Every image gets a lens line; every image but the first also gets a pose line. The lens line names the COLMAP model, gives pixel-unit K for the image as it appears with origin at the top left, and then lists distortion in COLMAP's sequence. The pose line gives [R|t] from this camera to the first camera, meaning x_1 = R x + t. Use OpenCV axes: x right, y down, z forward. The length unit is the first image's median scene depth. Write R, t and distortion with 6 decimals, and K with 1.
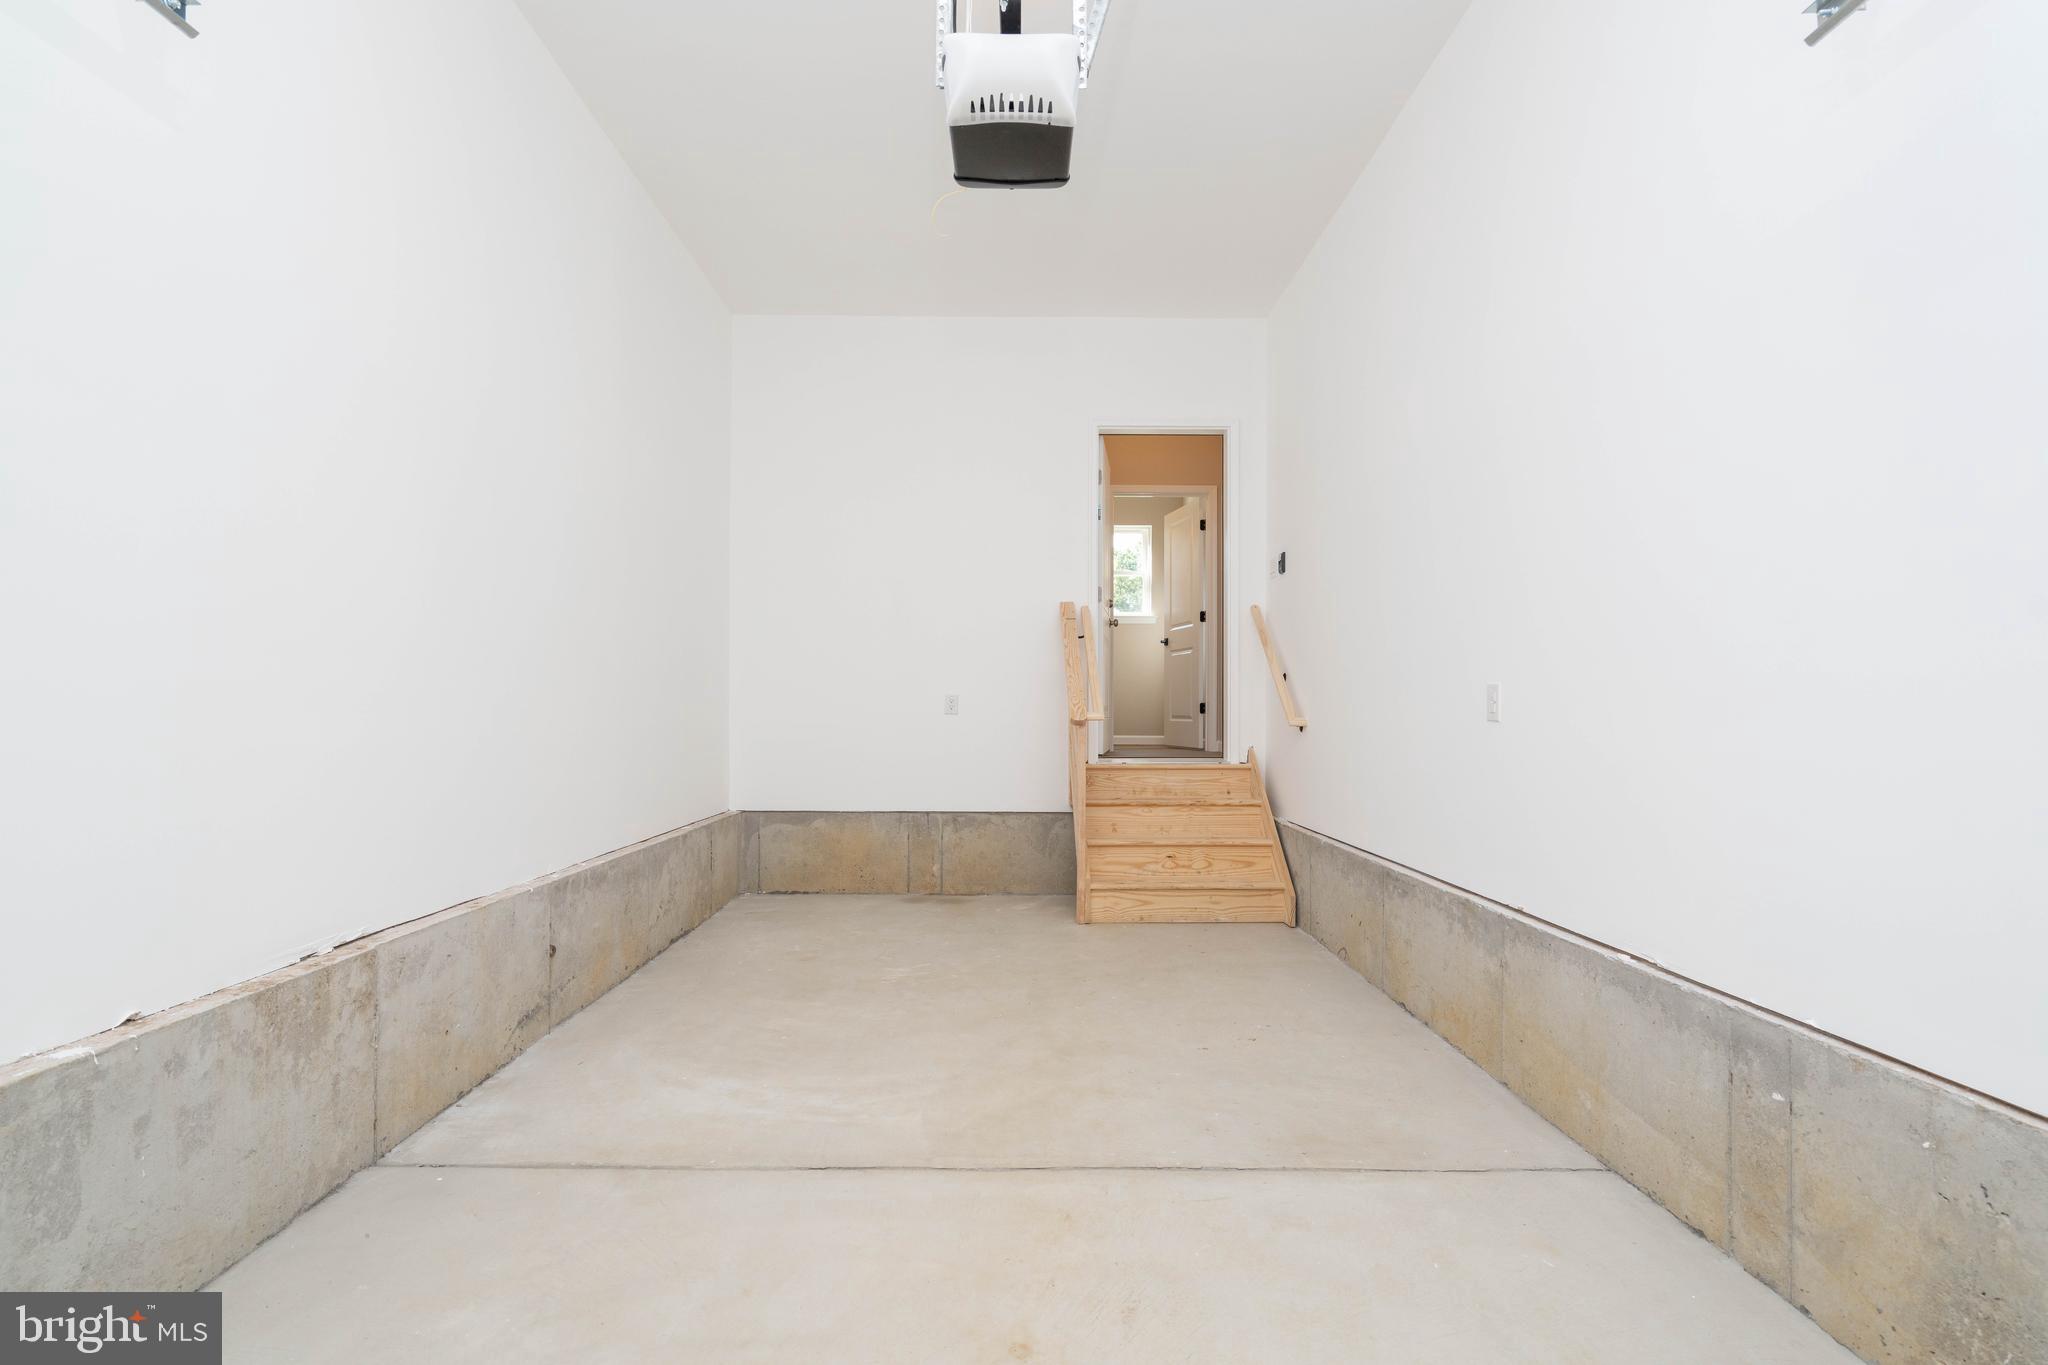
lens RADIAL K [[932.2, 0, 1028.1], [0, 932.2, 698.5], [0, 0, 1]] dist [0.000329, -0.000027]
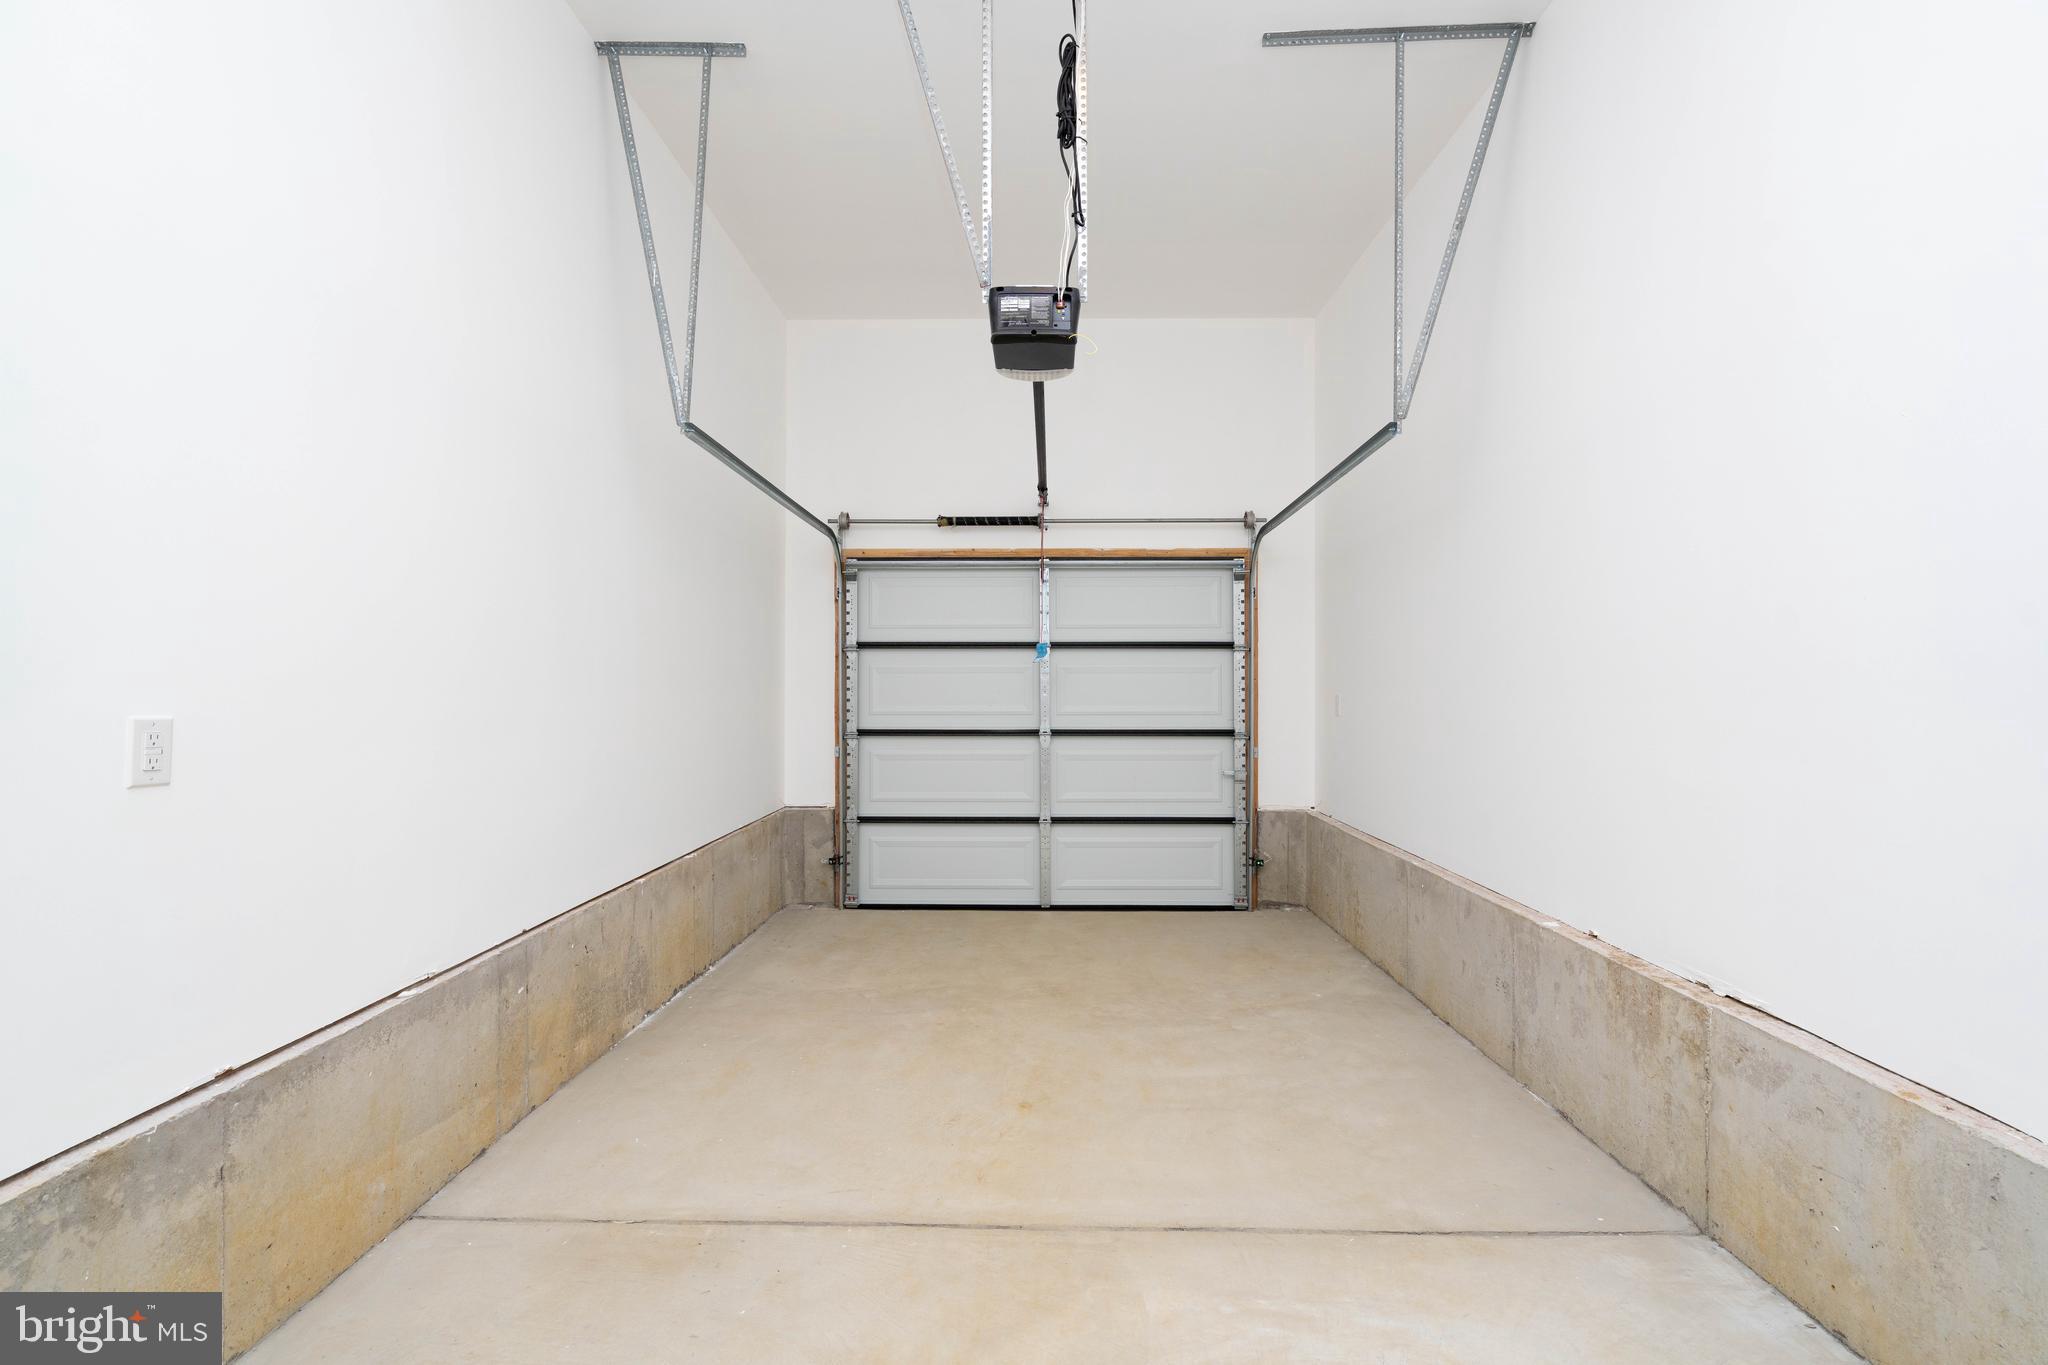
lens RADIAL K [[932.2, 0, 1028.1], [0, 932.2, 698.5], [0, 0, 1]] dist [0.000329, -0.000027]
pose [[-0.999433, -0.005248, 0.033245, -0.049736], [-0.005140, 0.999981, 0.003357, -0.042623], [-0.033262, 0.003184, -0.999442, 2.044720]]
